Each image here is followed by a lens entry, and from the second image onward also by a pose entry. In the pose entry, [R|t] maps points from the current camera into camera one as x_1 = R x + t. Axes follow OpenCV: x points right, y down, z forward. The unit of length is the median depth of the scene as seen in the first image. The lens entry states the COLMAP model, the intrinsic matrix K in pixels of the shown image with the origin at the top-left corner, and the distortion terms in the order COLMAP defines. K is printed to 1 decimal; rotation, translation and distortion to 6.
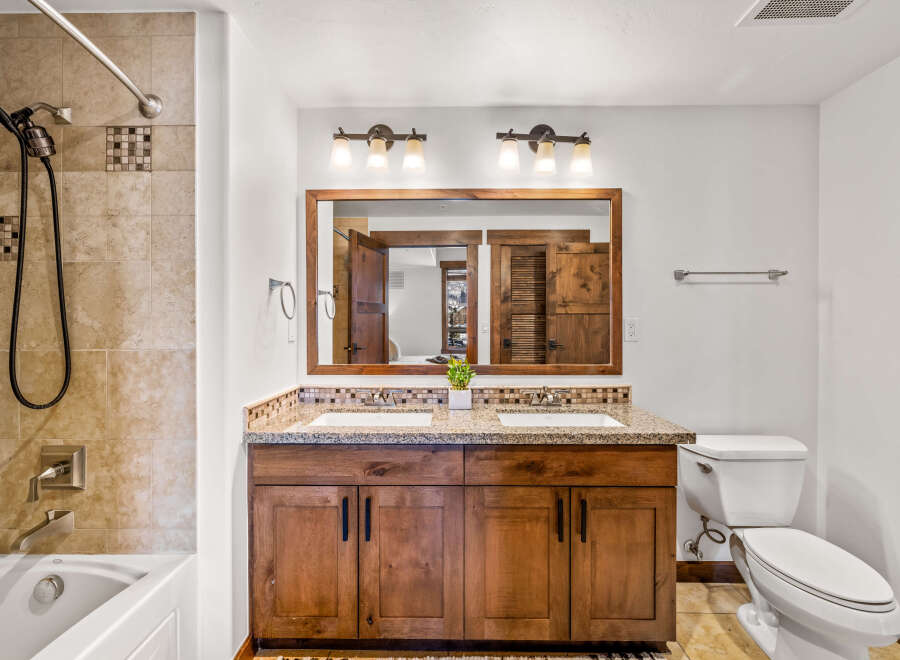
lens RADIAL K [[426.3, 0, 450.3], [0, 426.3, 321.2], [0, 0, 1]] dist [-0.003989, 0.001764]
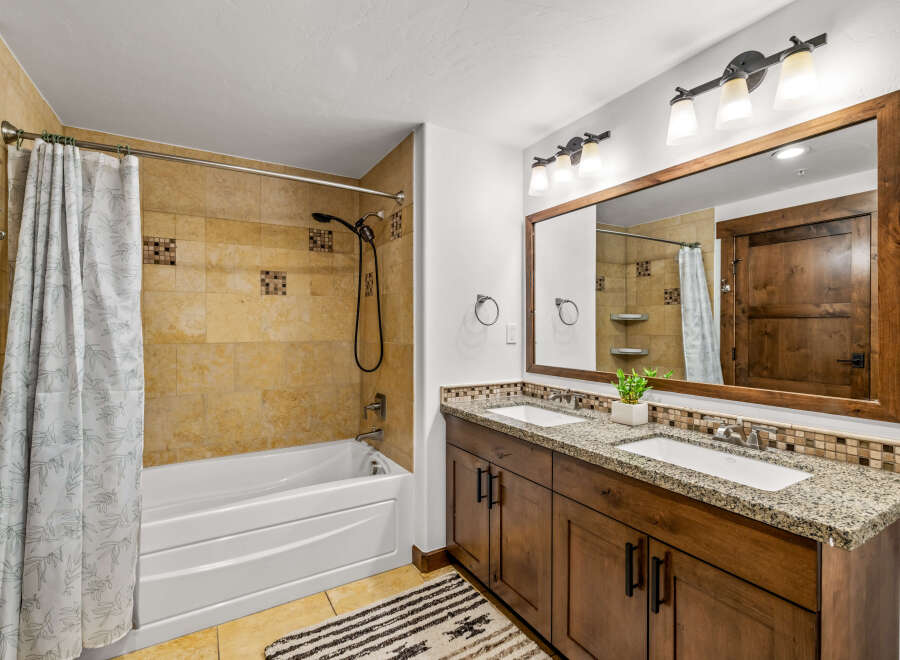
lens RADIAL K [[426.3, 0, 454.6], [0, 426.3, 328.3], [0, 0, 1]] dist [-0.003989, 0.001764]
pose [[0.521502, 0.003301, -0.853243, 0.573670], [-0.002360, 0.999994, 0.002427, 0.002127], [0.853247, 0.000748, 0.521507, 0.210897]]
